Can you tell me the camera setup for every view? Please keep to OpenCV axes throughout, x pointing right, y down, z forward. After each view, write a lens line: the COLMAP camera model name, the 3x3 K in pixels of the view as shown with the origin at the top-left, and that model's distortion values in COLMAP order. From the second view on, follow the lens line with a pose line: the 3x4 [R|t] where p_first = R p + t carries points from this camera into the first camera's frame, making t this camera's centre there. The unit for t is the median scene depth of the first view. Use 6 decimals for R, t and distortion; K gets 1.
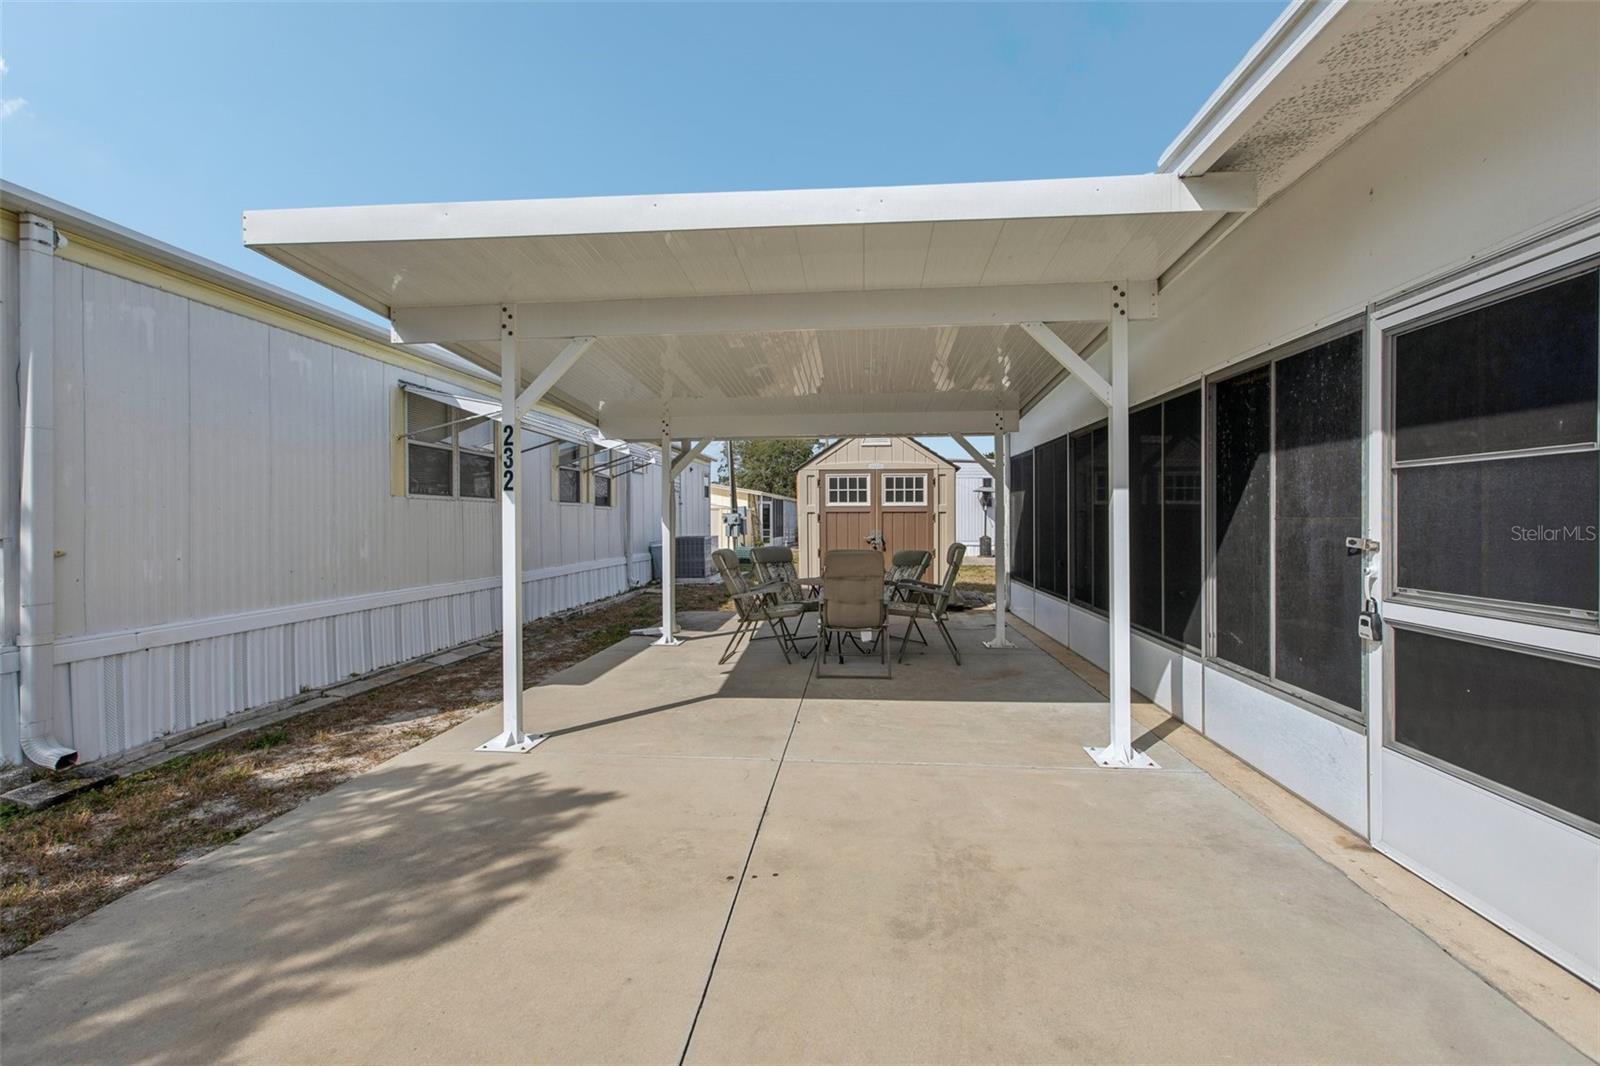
lens RADIAL K [[723.5, 0, 808.4], [0, 723.5, 521.9], [0, 0, 1]] dist [0.004219, 0.004089]
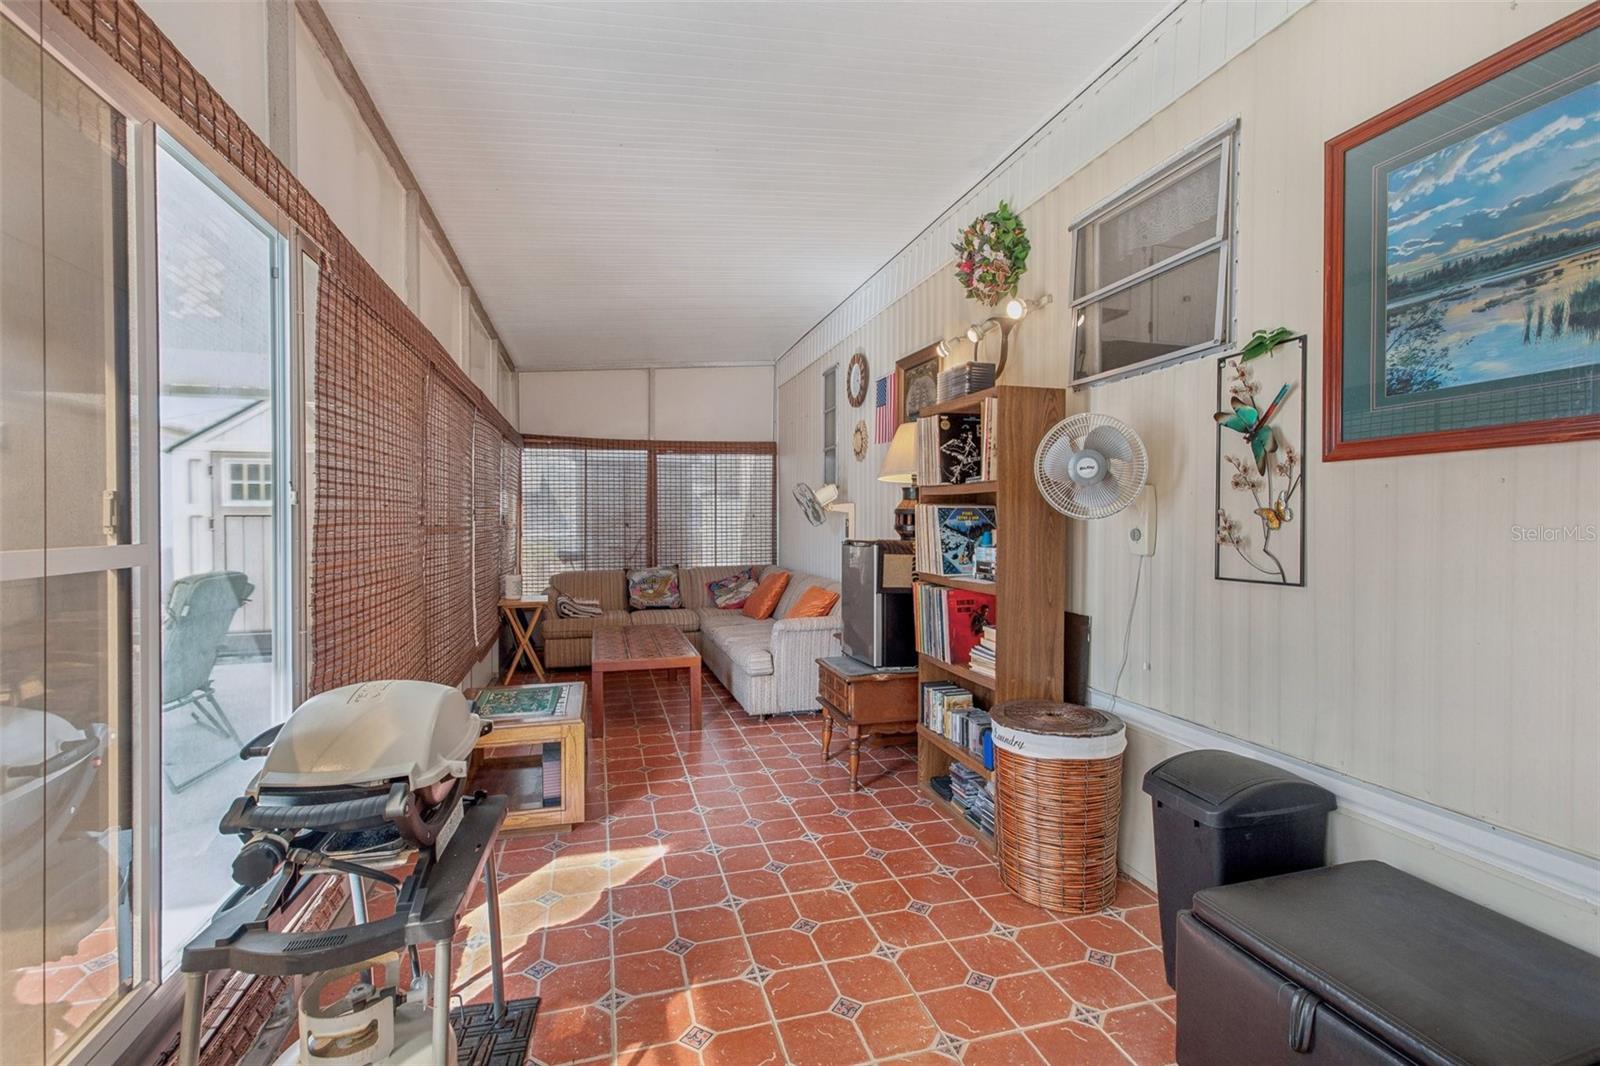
lens RADIAL K [[723.5, 0, 795.4], [0, 723.5, 522.2], [0, 0, 1]] dist [0.004219, 0.004089]
pose [[0.944281, 0.000645, 0.329141, 0.367178], [-0.001059, 0.999999, 0.001077, -0.010817], [-0.329140, -0.001365, 0.944280, 0.256351]]
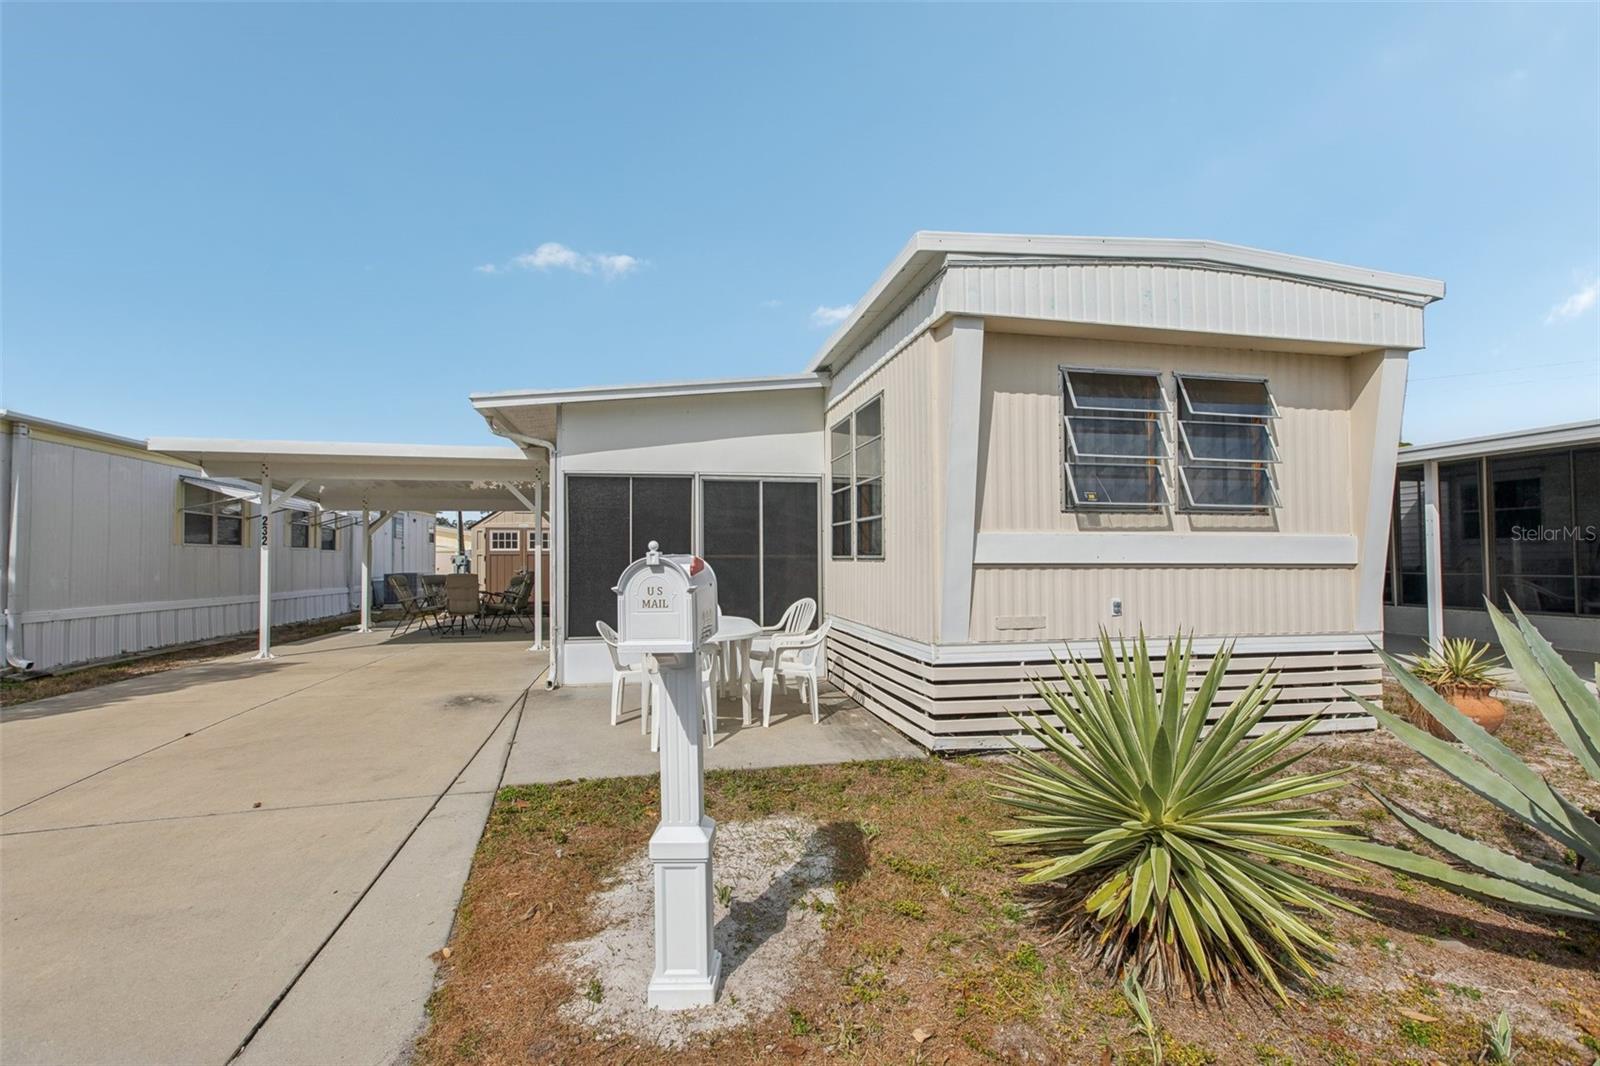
lens RADIAL K [[723.5, 0, 803.4], [0, 723.5, 544.9], [0, 0, 1]] dist [0.004219, 0.004089]
pose [[0.960739, 0.005707, 0.277396, 0.296264], [0.001843, 0.999635, -0.026950, 0.010715], [-0.277448, 0.026403, 0.960378, -0.845430]]
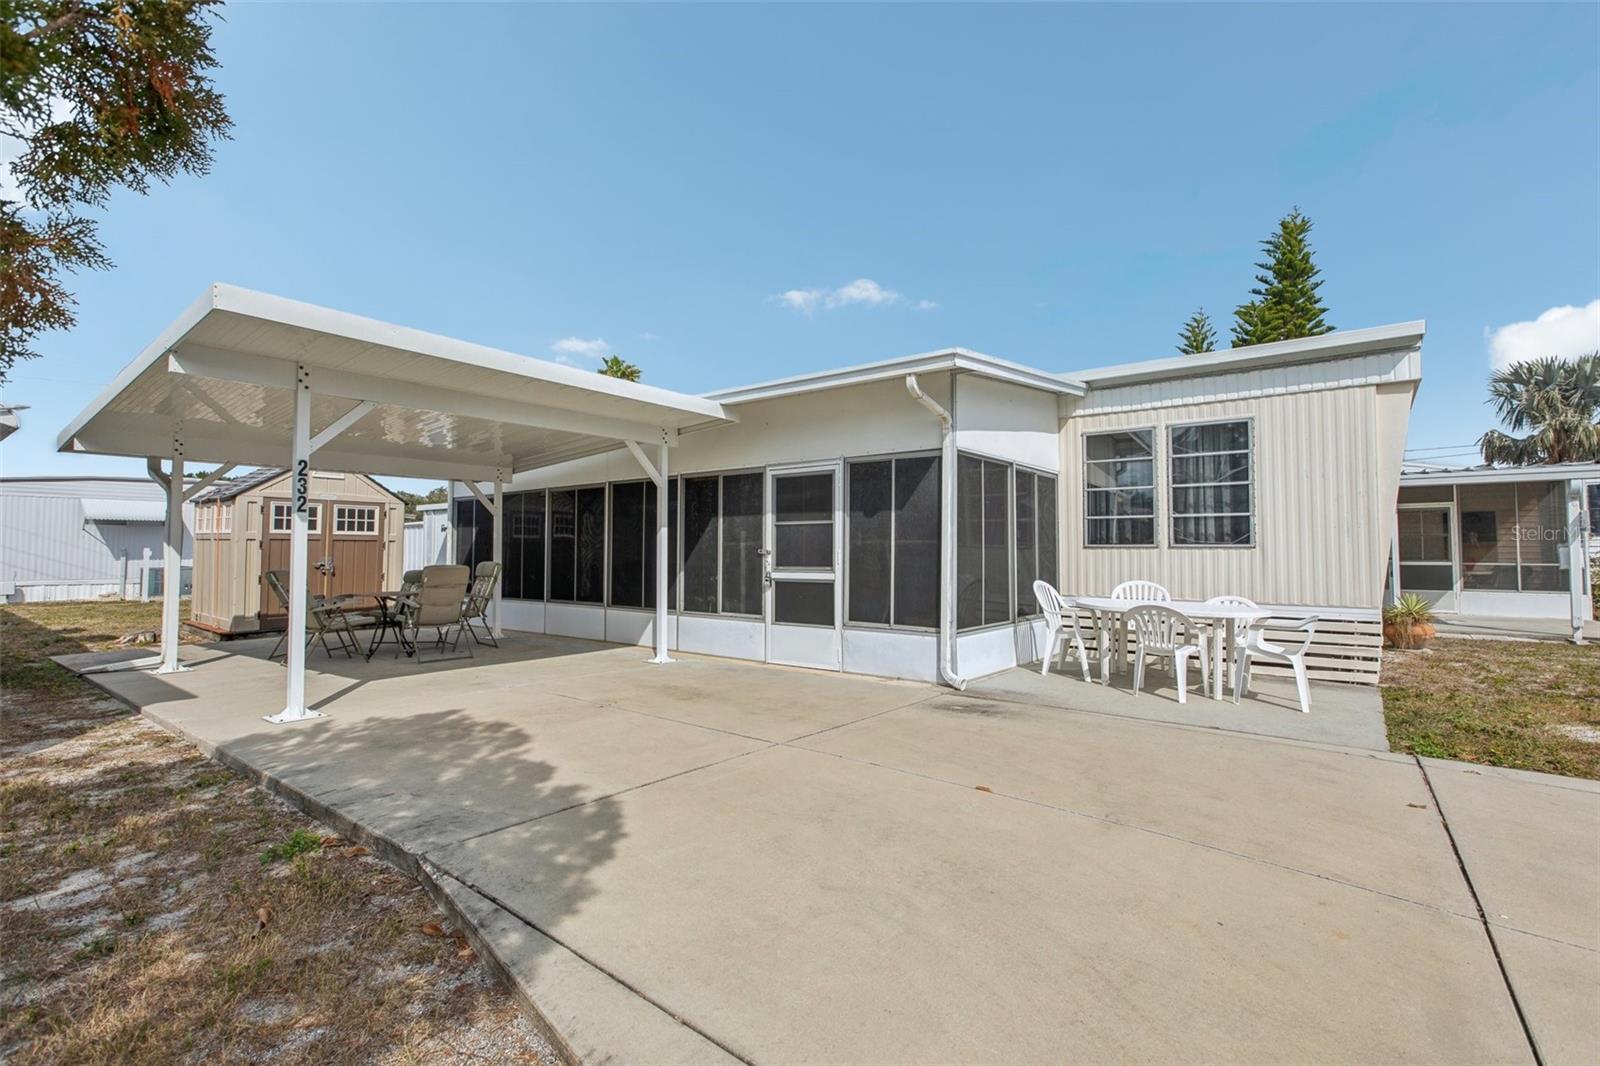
lens RADIAL K [[723.5, 0, 797.5], [0, 723.5, 530.1], [0, 0, 1]] dist [0.004219, 0.004089]
pose [[0.549442, 0.033584, 0.834857, -0.515093], [0.002443, 0.999123, -0.041800, 0.022844], [-0.835528, 0.025006, 0.548878, -0.211388]]
